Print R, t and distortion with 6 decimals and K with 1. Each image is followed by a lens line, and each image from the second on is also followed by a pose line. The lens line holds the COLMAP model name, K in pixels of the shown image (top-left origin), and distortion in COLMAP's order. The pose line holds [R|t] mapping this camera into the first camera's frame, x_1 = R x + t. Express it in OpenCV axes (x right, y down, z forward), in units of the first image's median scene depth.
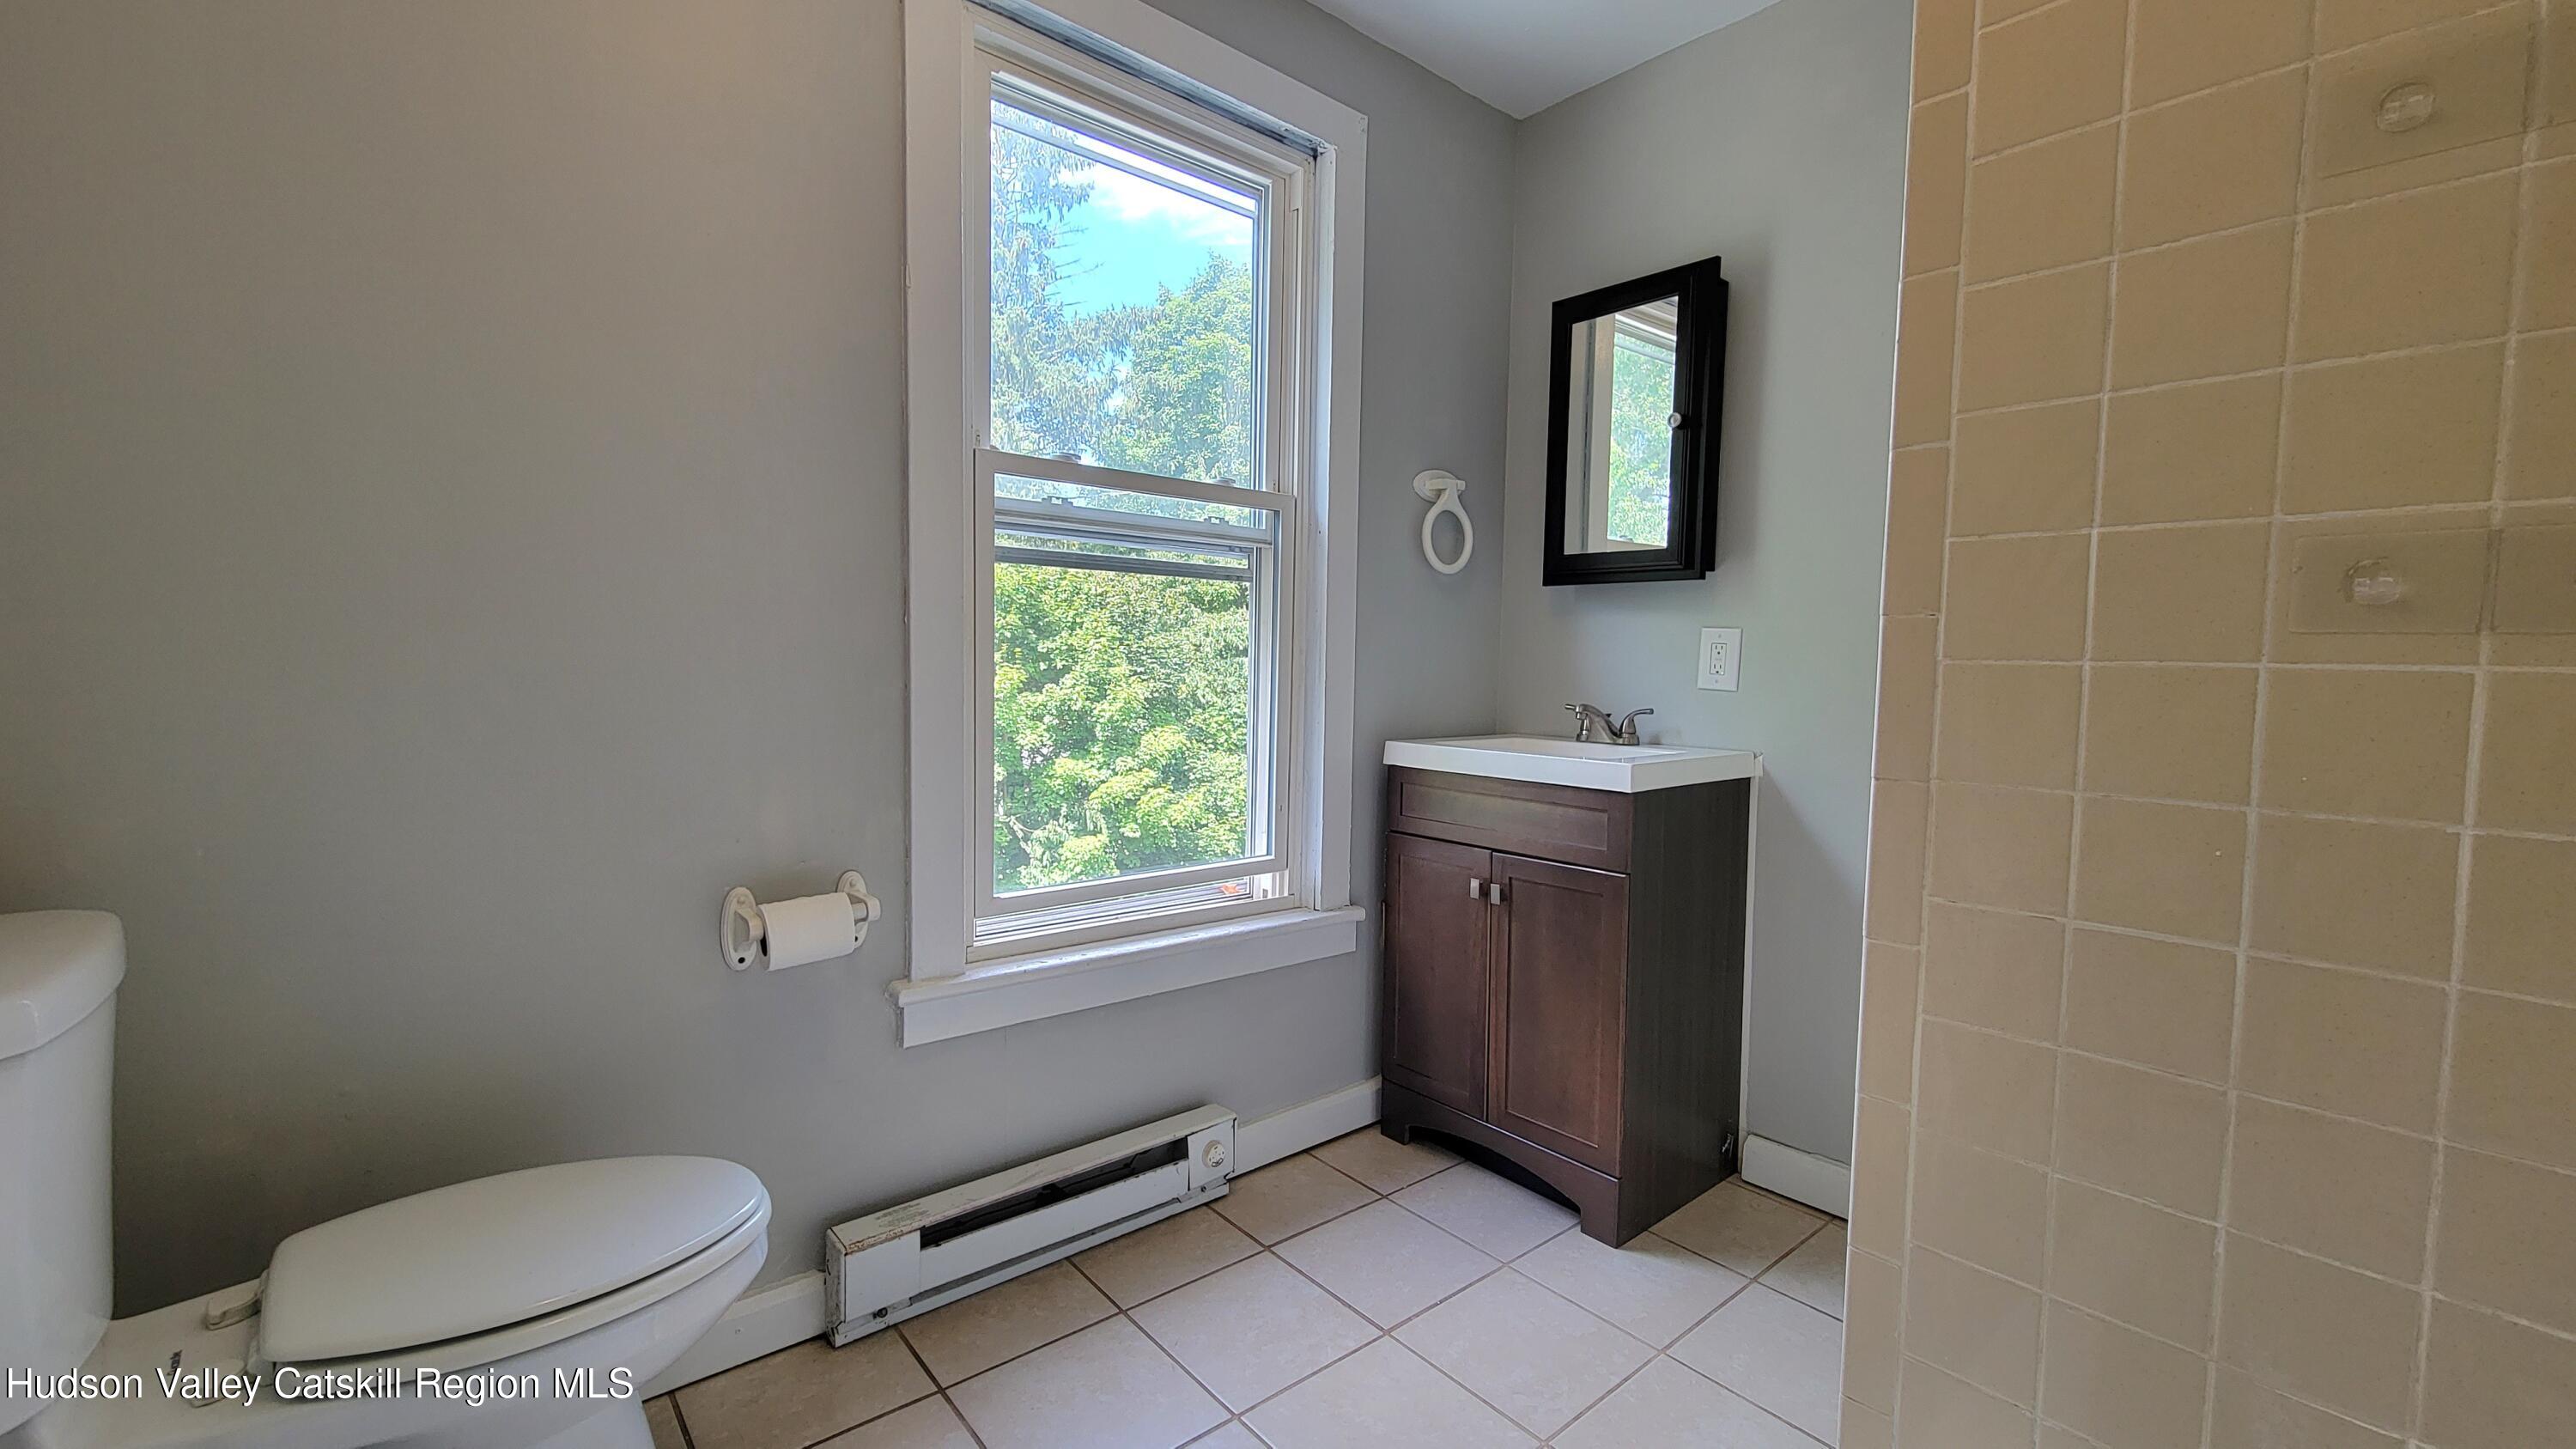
lens RADIAL K [[1064.8, 0, 1275.0], [0, 1064.8, 727.9], [0, 0, 1]] dist [0.000800, -0.002463]
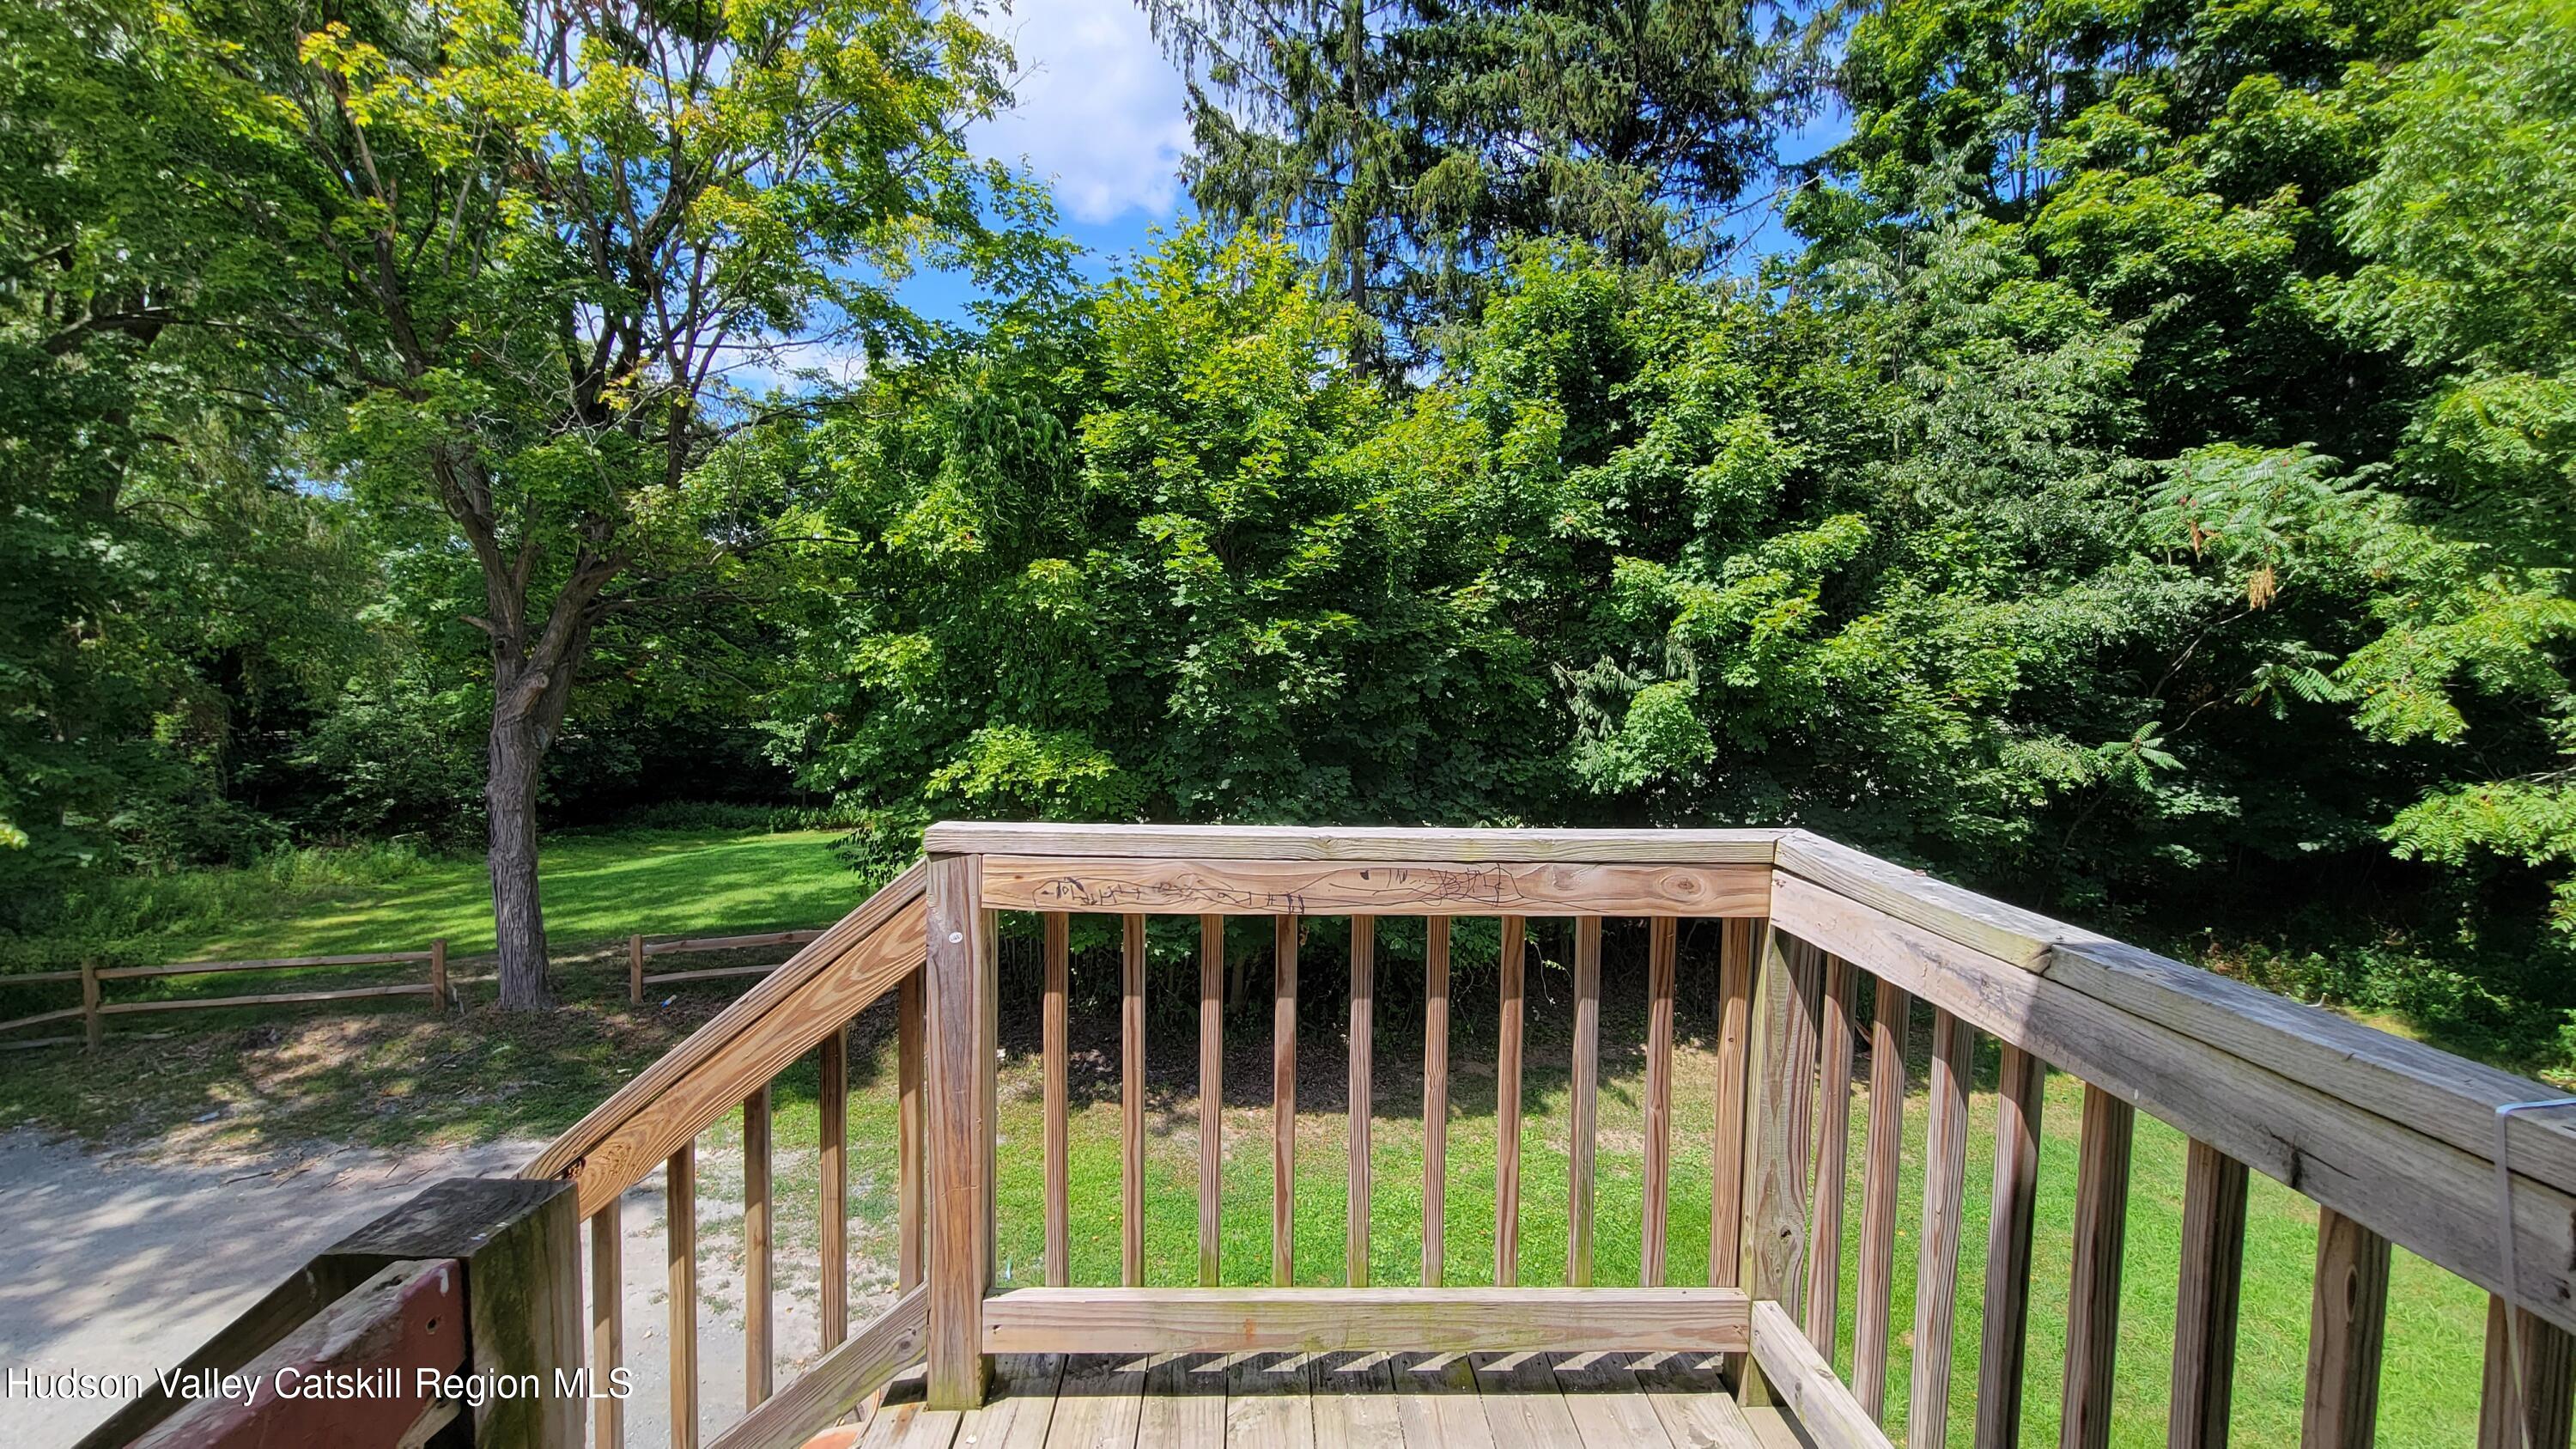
lens RADIAL K [[1064.8, 0, 1280.1], [0, 1064.8, 730.7], [0, 0, 1]] dist [0.000800, -0.002463]
pose [[0.781082, 0.038846, -0.623219, 0.031524], [-0.039243, 0.999144, 0.013095, 0.126728], [0.623194, 0.014228, 0.781938, 0.383600]]
